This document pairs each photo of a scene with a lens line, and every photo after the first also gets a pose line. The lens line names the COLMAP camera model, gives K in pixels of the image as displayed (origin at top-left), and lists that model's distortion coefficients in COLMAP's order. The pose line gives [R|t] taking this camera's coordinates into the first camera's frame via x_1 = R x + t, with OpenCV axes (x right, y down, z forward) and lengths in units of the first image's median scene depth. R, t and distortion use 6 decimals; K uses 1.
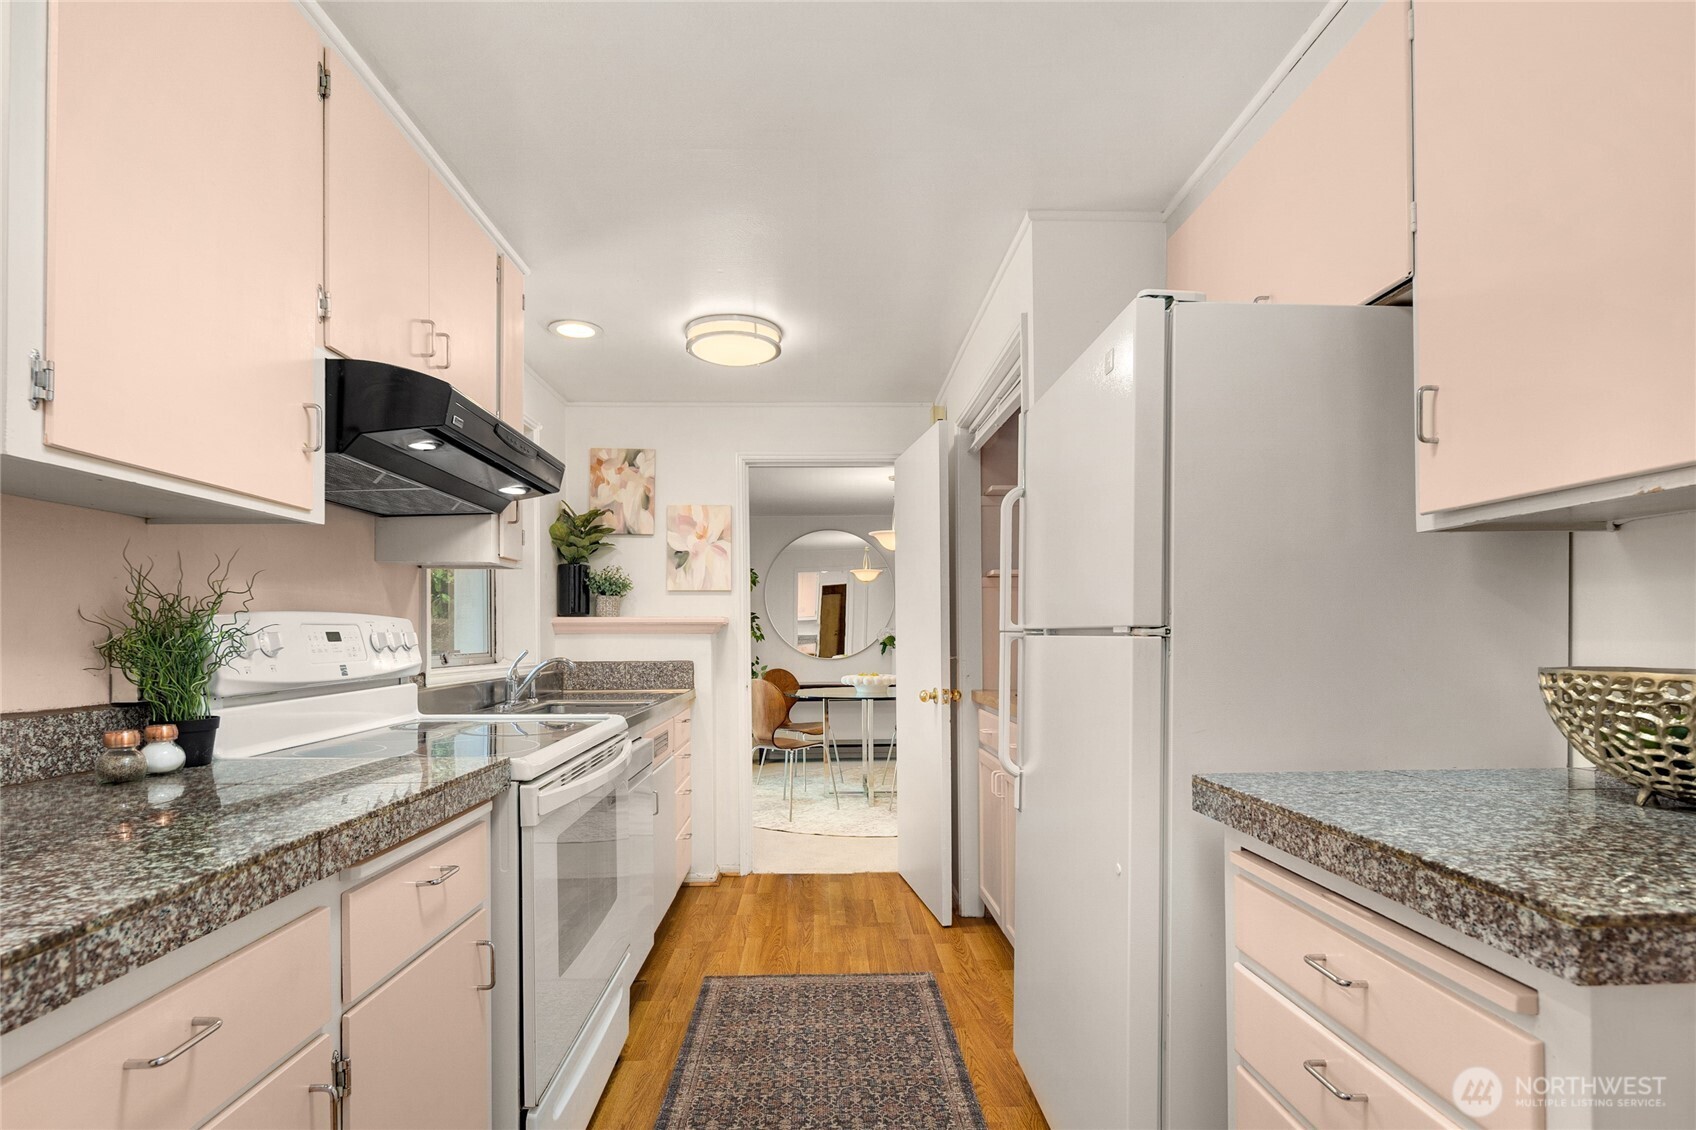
lens RADIAL K [[825.7, 0, 847.1], [0, 825.7, 634.6], [0, 0, 1]] dist [0.001965, -0.006374]
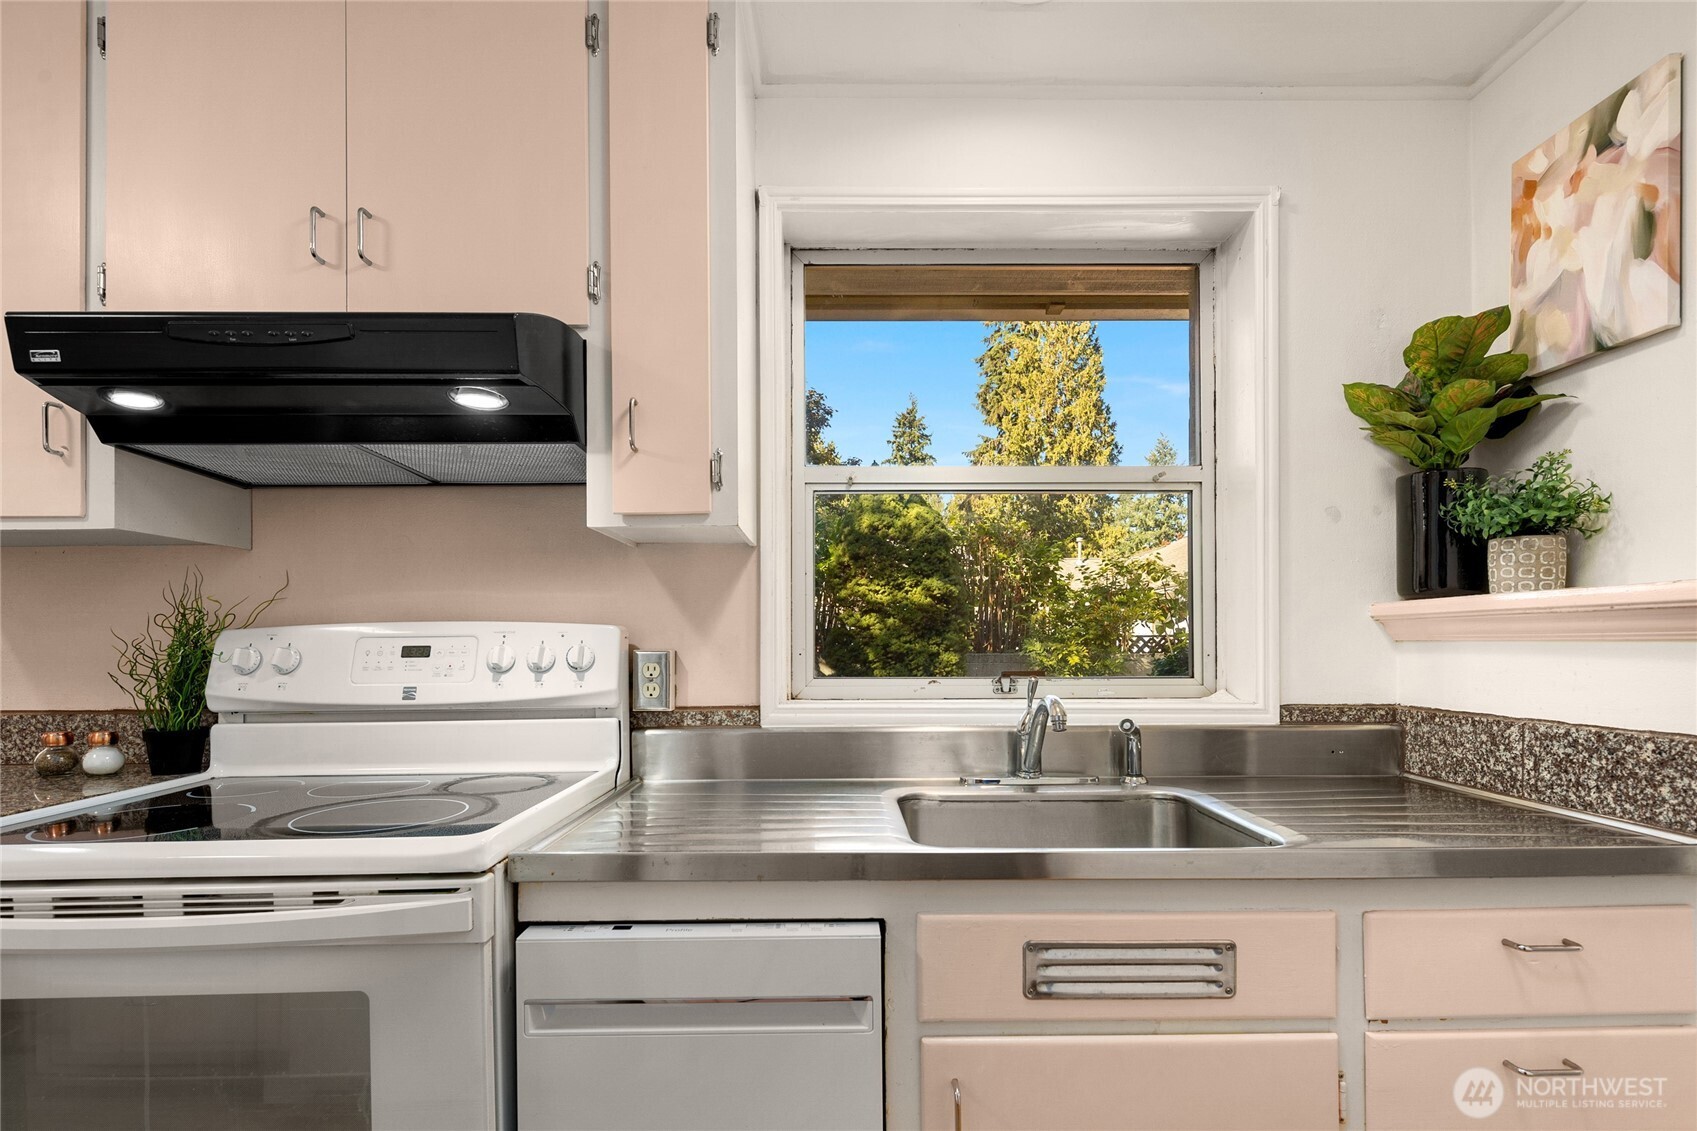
lens RADIAL K [[827.5, 0, 842.7], [0, 827.5, 635.0], [0, 0, 1]] dist [0.002918, -0.006974]
pose [[-0.036176, -0.006081, -0.999327, 0.155901], [0.007227, 0.999954, -0.006346, -0.004866], [0.999319, -0.007452, -0.036131, 1.201269]]
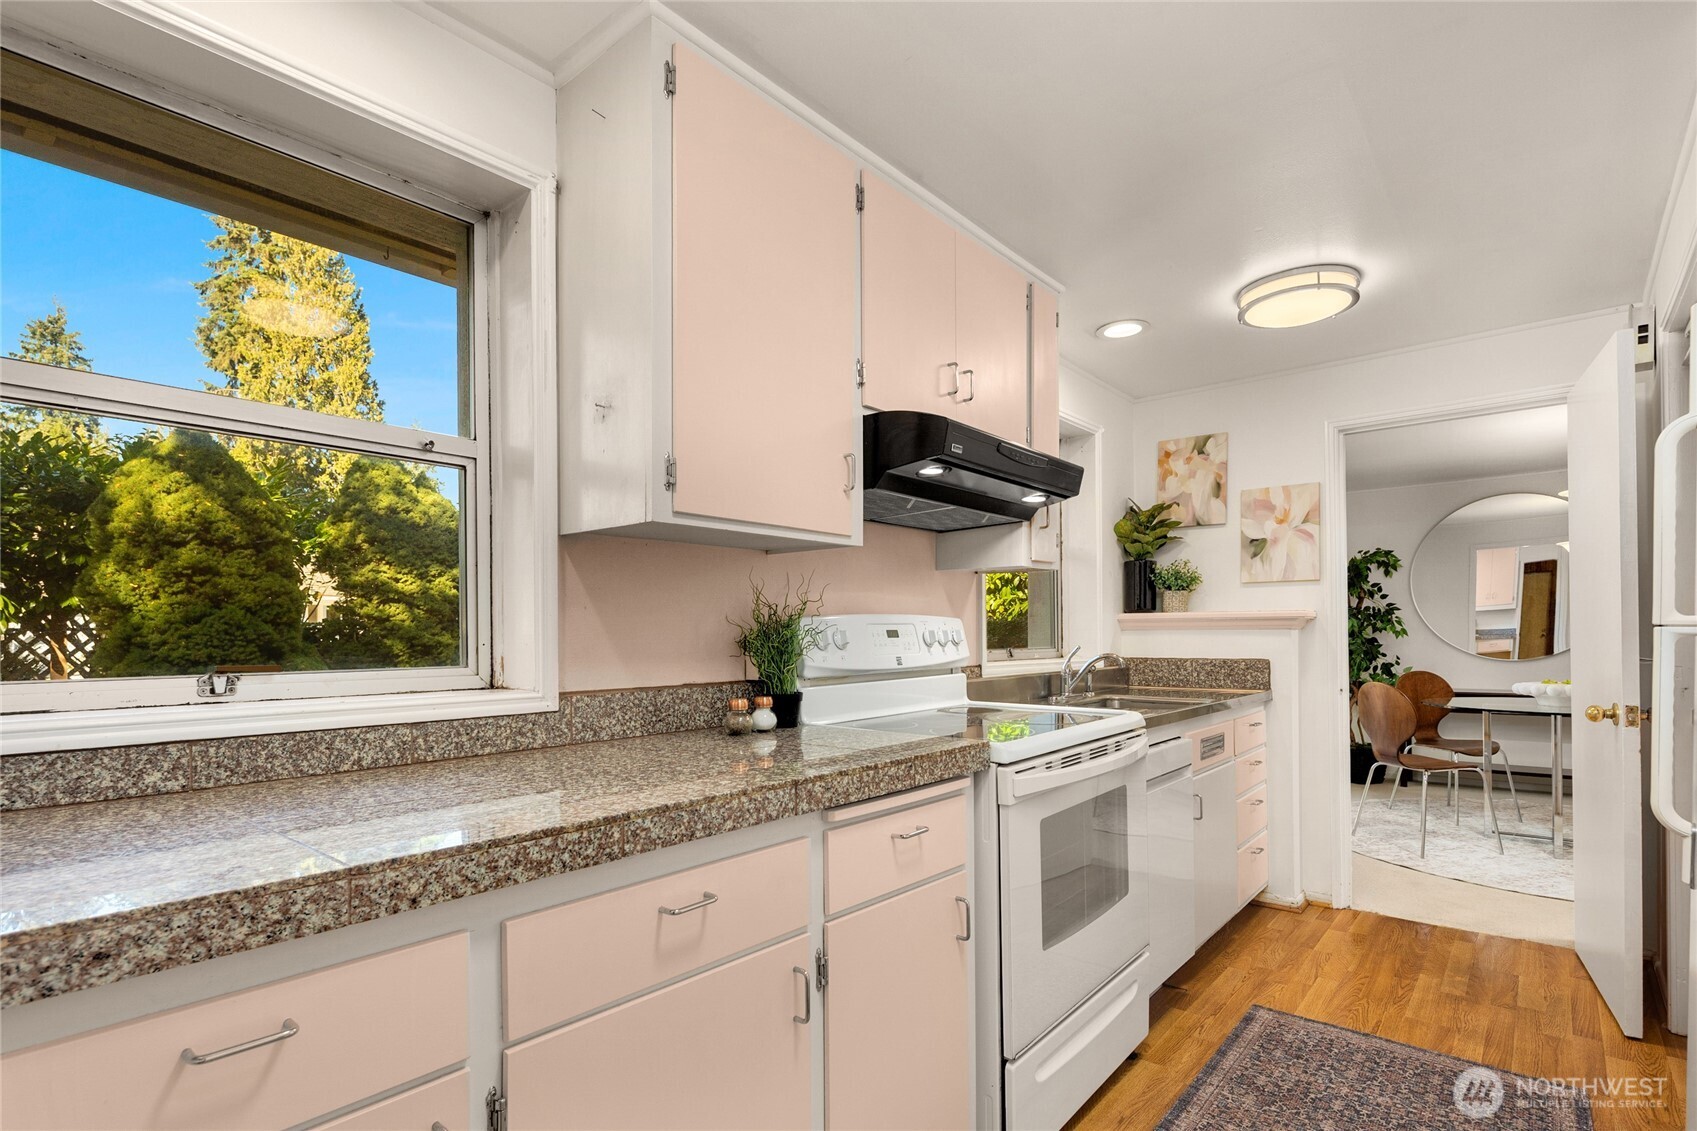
lens RADIAL K [[827.5, 0, 842.7], [0, 827.5, 635.0], [0, 0, 1]] dist [0.002918, -0.006974]
pose [[0.738233, 0.000389, -0.674546, 0.135805], [0.003896, 0.999981, 0.004841, -0.001610], [0.674535, -0.006202, 0.738217, 0.022717]]
